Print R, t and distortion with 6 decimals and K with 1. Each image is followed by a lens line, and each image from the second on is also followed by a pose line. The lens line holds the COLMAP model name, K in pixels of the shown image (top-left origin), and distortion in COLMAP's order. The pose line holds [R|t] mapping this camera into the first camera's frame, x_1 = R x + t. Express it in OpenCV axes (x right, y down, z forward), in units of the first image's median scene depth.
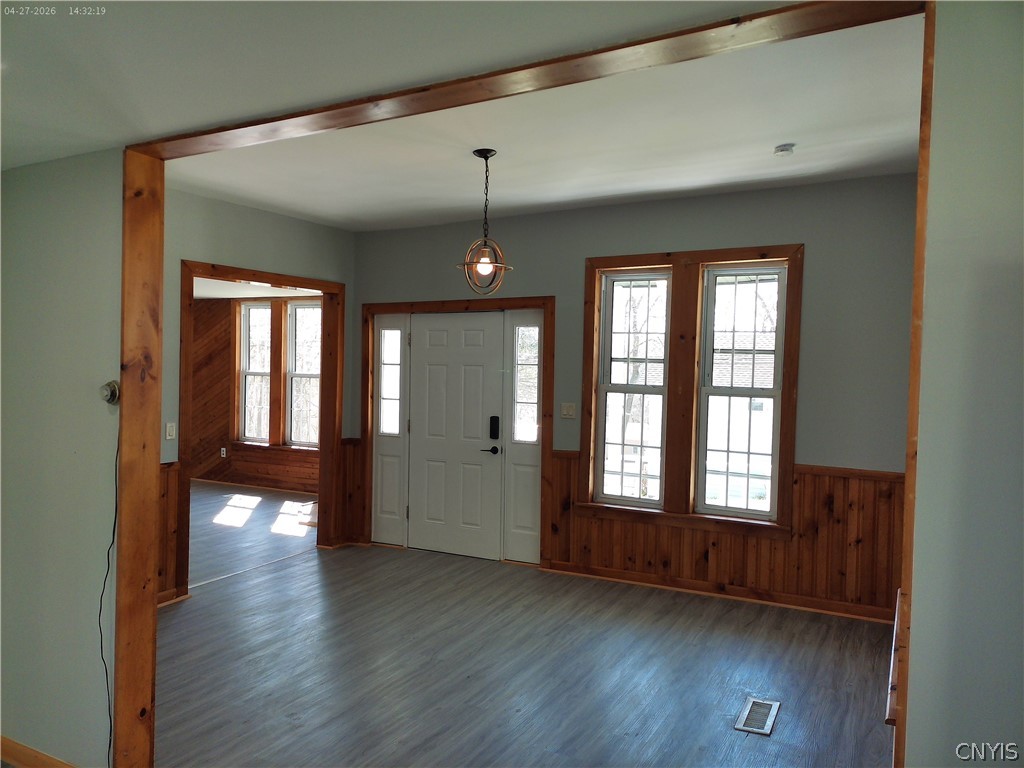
lens RADIAL K [[766.5, 0, 505.3], [0, 766.5, 385.3], [0, 0, 1]] dist [0.000721, -0.003316]
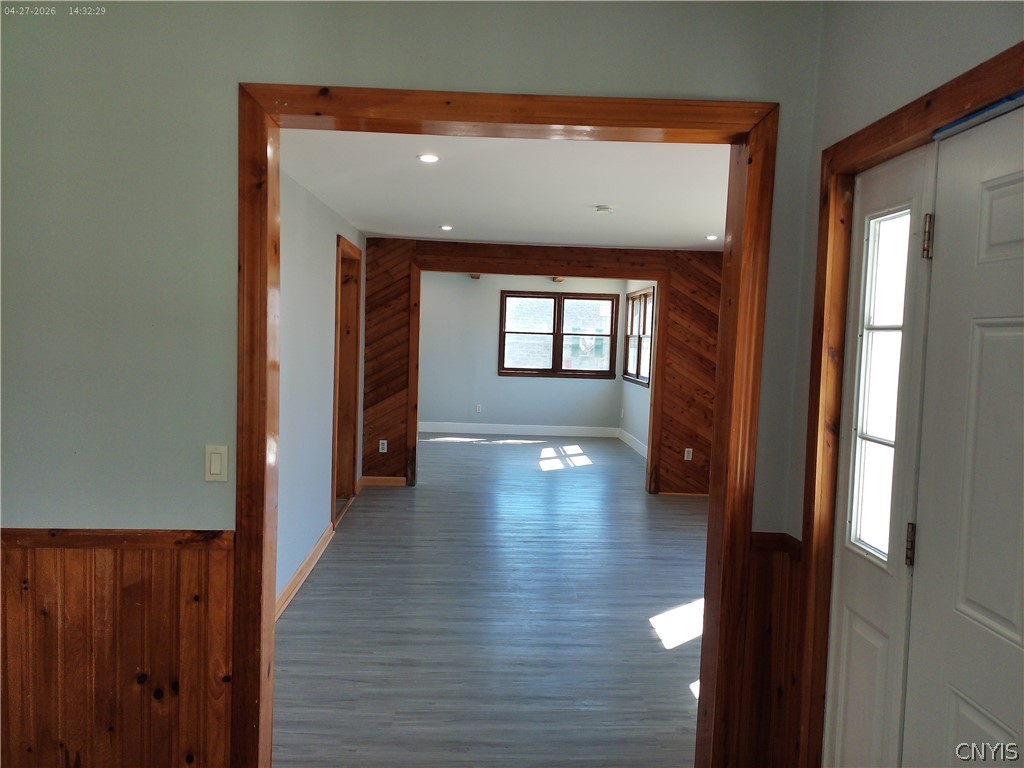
lens RADIAL K [[766.5, 0, 505.3], [0, 766.5, 385.3], [0, 0, 1]] dist [0.000721, -0.003316]
pose [[0.511644, 0.052098, -0.857617, 0.046636], [-0.042337, 0.998476, 0.035397, -0.011153], [0.858154, 0.018199, 0.513070, 0.883383]]
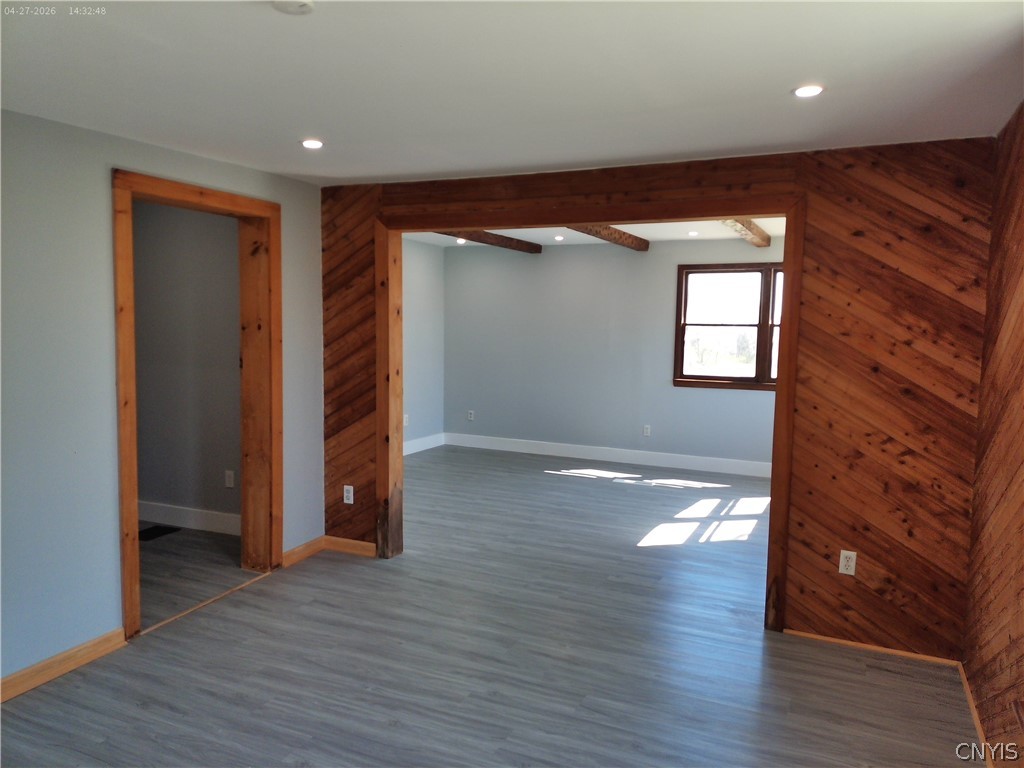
lens RADIAL K [[748.3, 0, 509.3], [0, 748.3, 387.4], [0, 0, 1]] dist [0.005644, -0.000978]
pose [[0.055810, 0.065131, -0.996315, -0.075719], [-0.038422, 0.997271, 0.063041, -0.020411], [0.997702, 0.034762, 0.058160, 1.098285]]
